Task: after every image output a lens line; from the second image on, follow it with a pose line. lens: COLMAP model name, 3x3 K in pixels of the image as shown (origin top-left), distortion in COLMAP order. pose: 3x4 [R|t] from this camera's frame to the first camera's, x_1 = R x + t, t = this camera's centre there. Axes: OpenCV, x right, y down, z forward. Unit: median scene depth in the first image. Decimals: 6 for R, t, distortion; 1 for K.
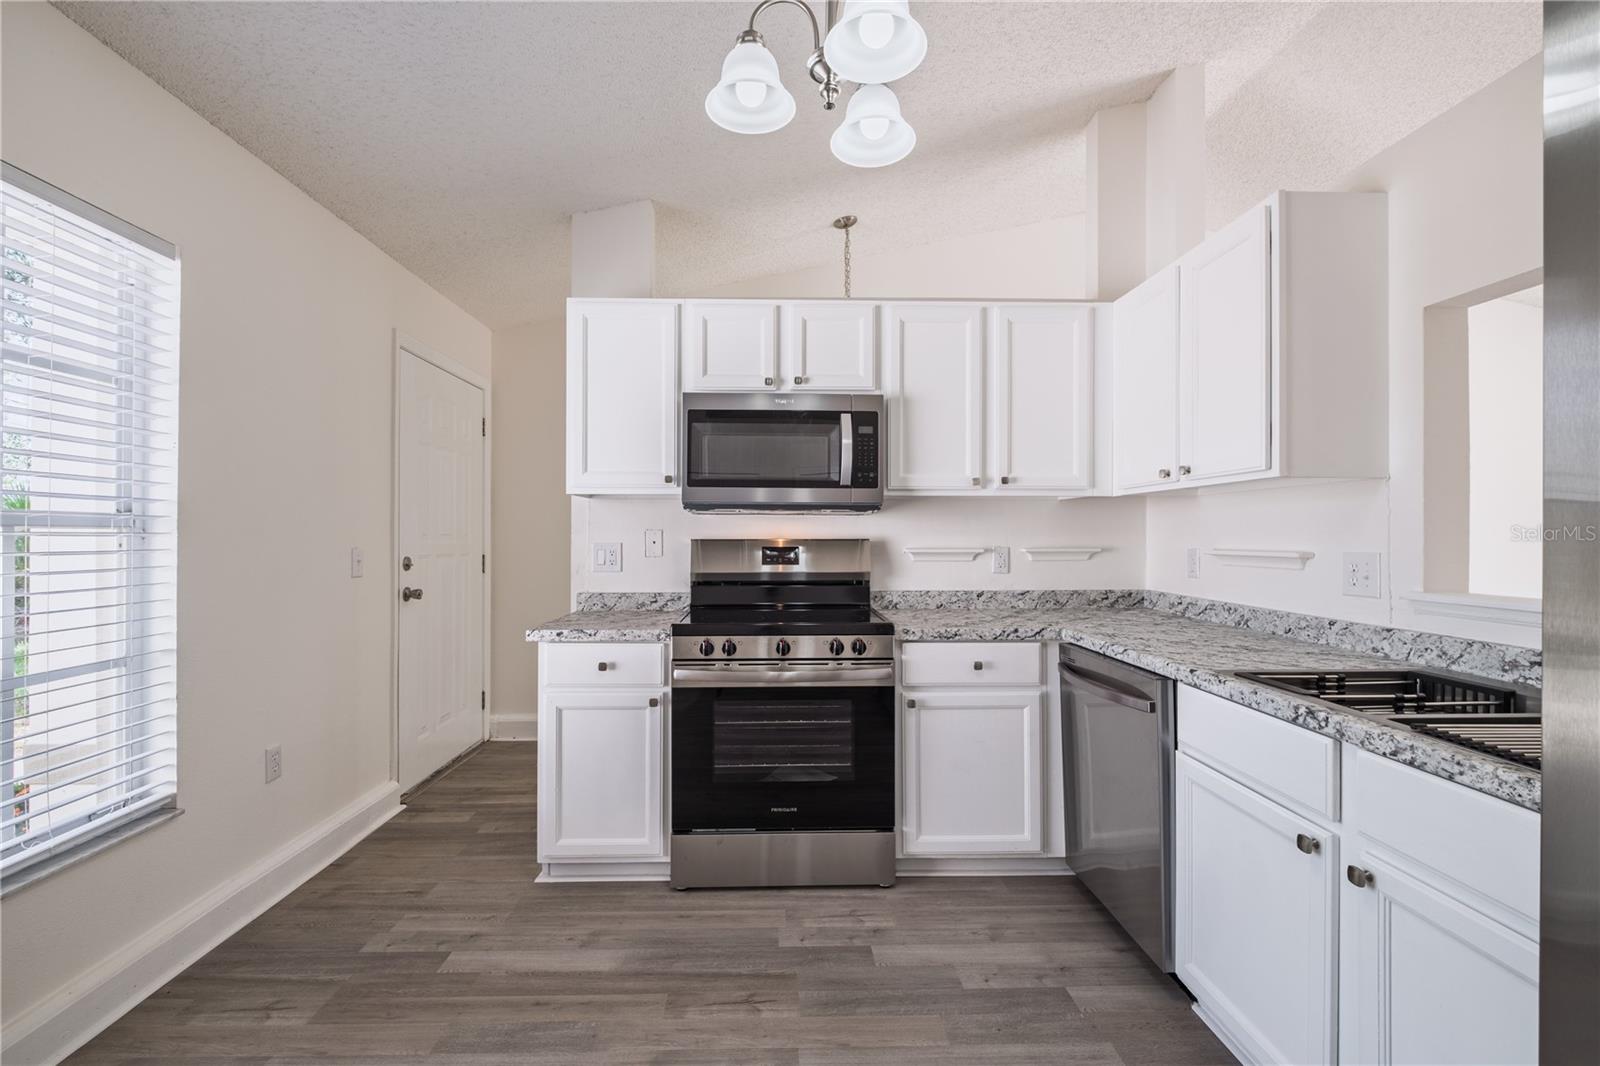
lens RADIAL K [[694.4, 0, 783.8], [0, 694.4, 531.9], [0, 0, 1]] dist [0.006482, -0.007842]
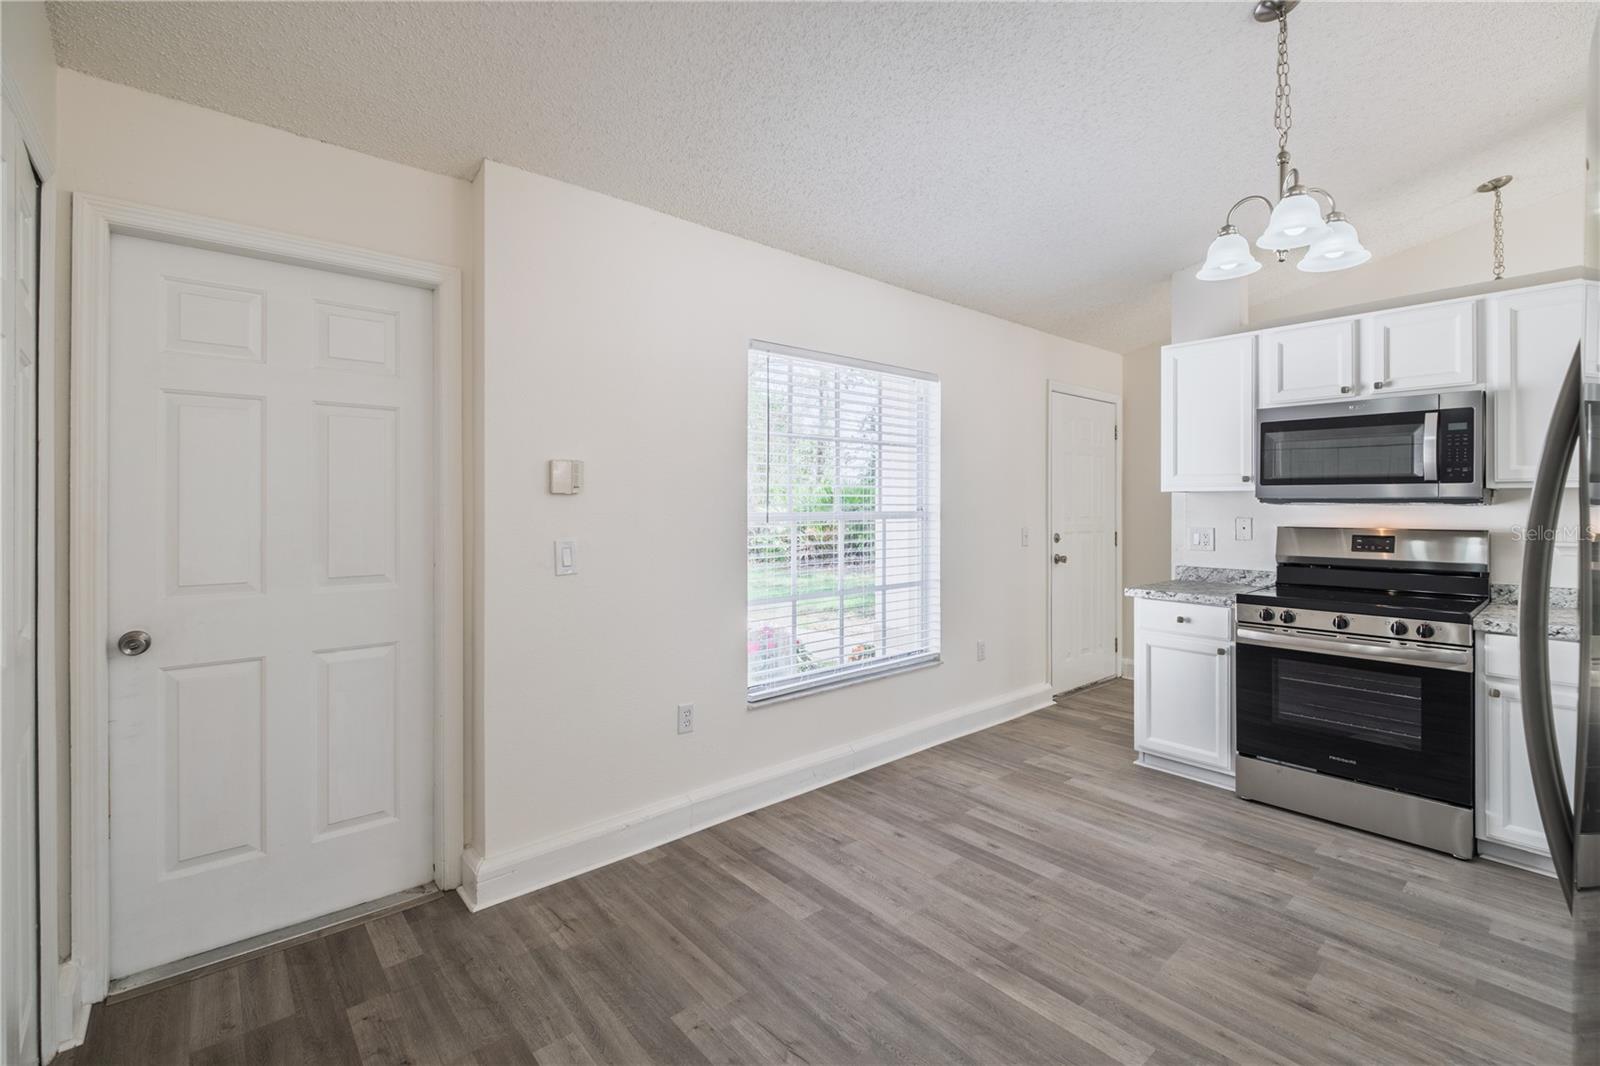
lens RADIAL K [[688.1, 0, 798.1], [0, 688.1, 504.5], [0, 0, 1]] dist [0.001306, -0.005629]
pose [[0.631109, -0.001242, -0.775693, 0.319625], [0.005535, 0.999980, 0.002902, -0.042998], [0.775675, -0.006125, 0.631103, -0.449493]]
